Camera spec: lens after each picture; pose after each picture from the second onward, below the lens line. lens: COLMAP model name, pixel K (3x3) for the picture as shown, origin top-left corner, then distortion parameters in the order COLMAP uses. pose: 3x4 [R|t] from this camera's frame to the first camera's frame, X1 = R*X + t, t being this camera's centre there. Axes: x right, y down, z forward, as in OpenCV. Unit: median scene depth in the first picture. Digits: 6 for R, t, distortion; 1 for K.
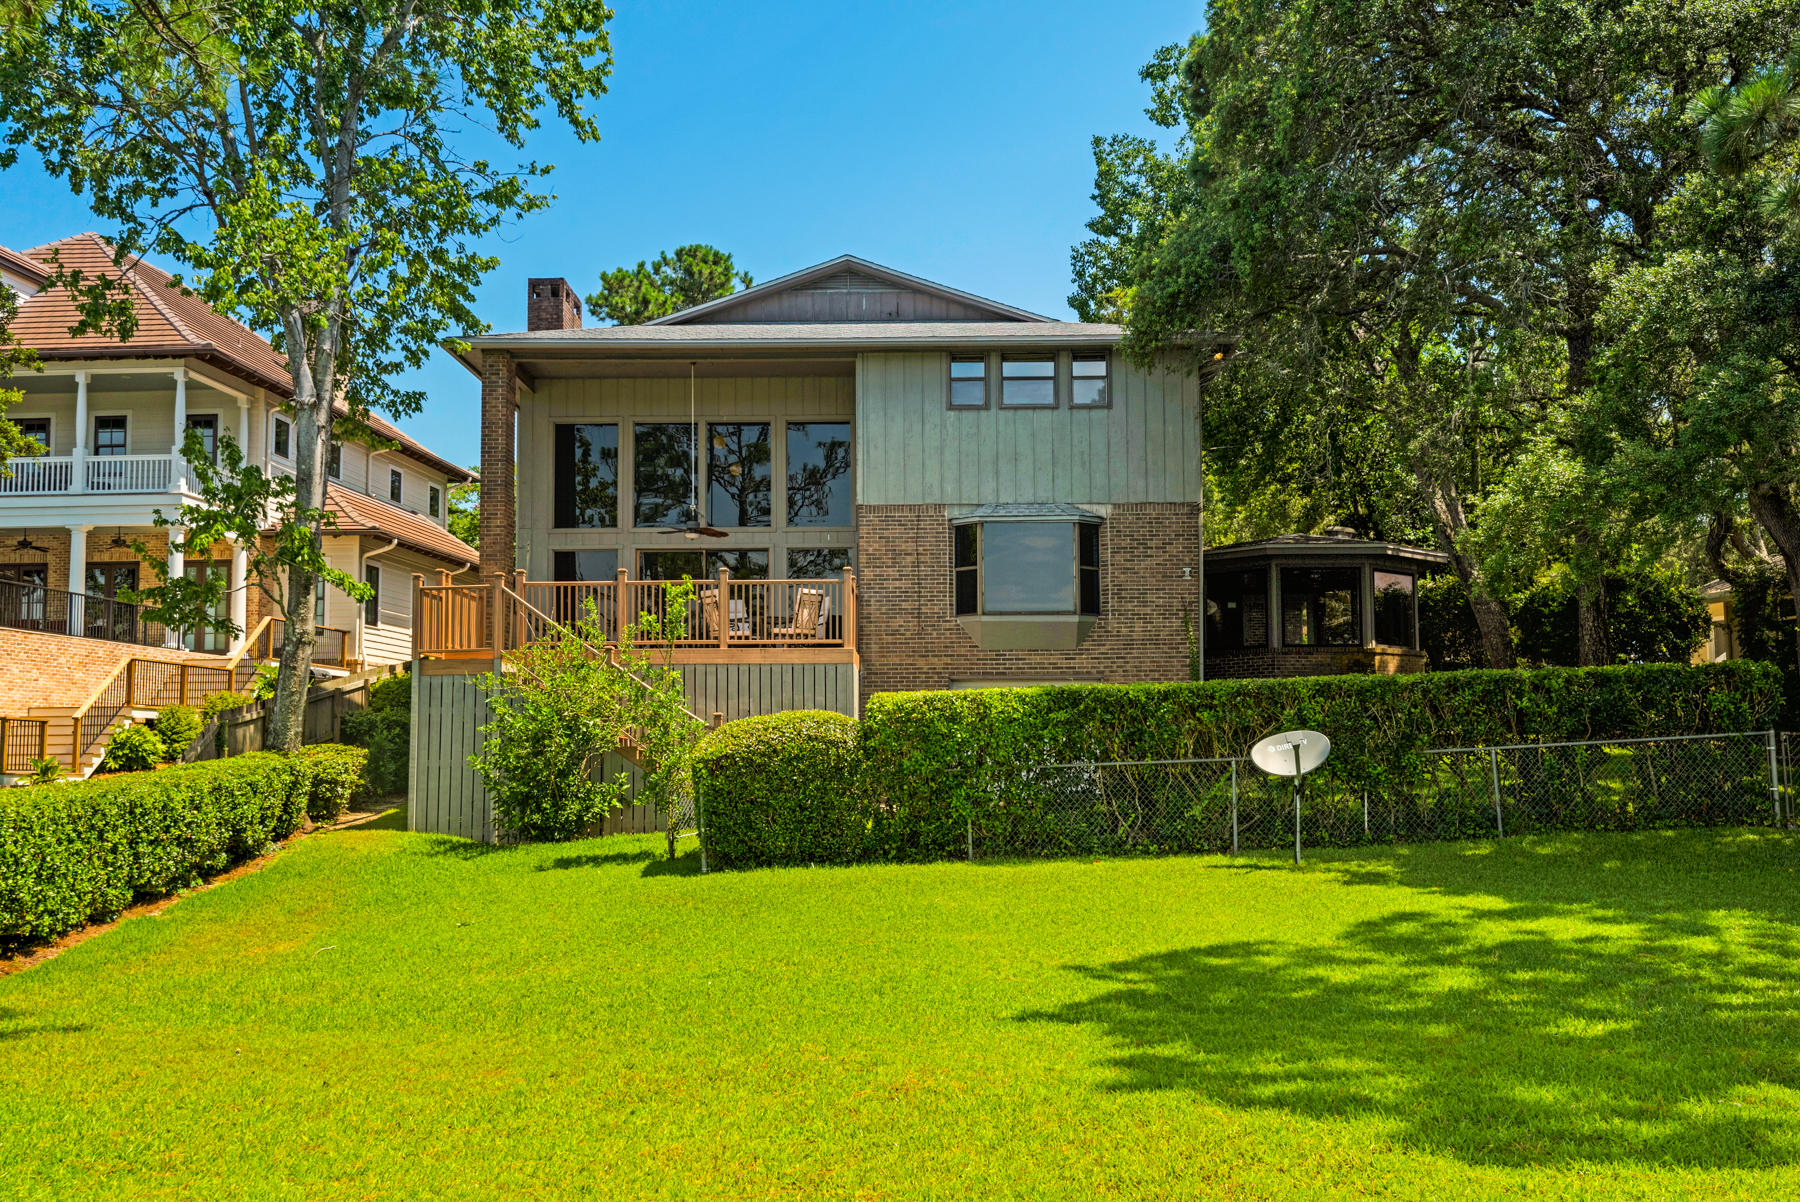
lens RADIAL K [[1730.6, 0, 900.0], [0, 1730.6, 601.0], [0, 0, 1]] dist [-0.004297, -0.004569]
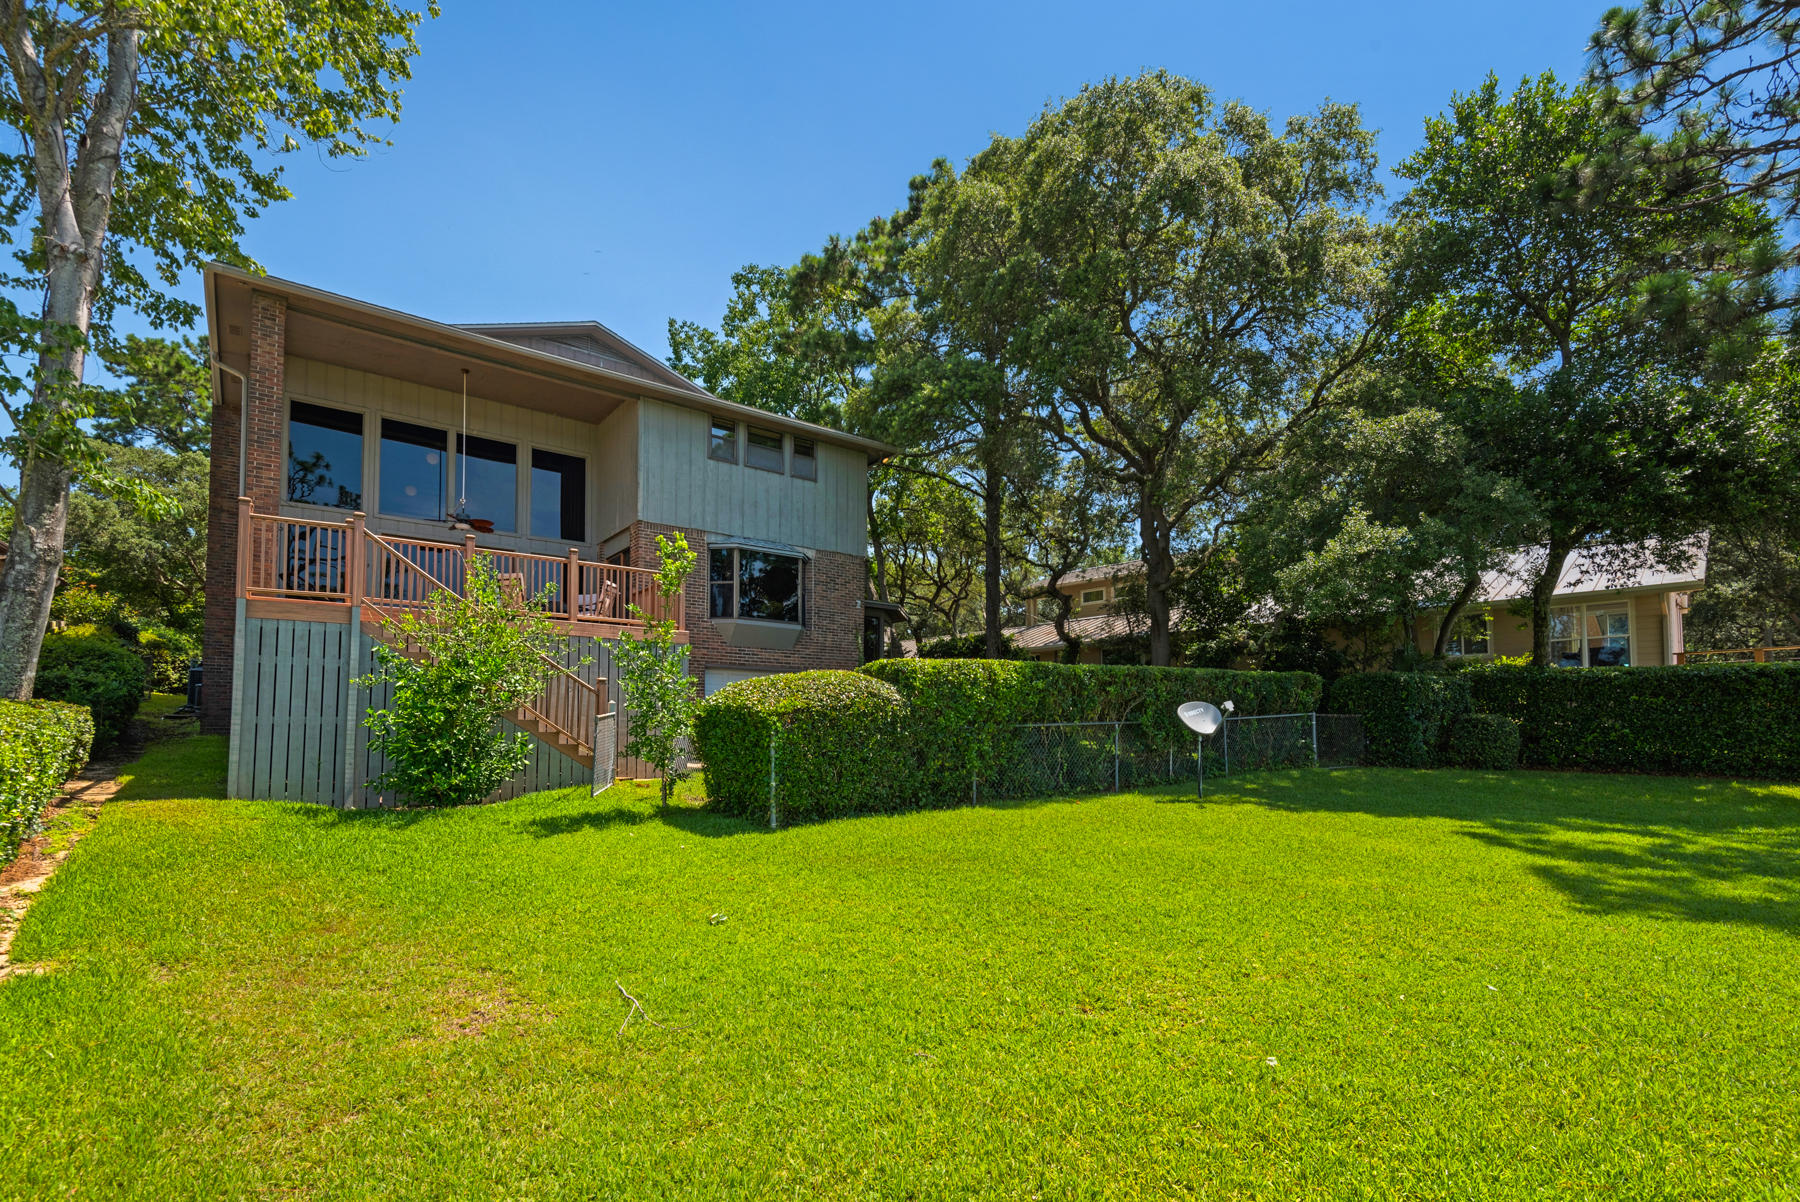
lens RADIAL K [[852.5, 0, 900.3], [0, 852.5, 702.0], [0, 0, 1]] dist [-0.000088, -0.000163]
pose [[0.777020, 0.036476, 0.628418, -0.488769], [-0.059417, 0.998112, 0.015532, 0.100615], [-0.626665, -0.049407, 0.777721, 0.791158]]
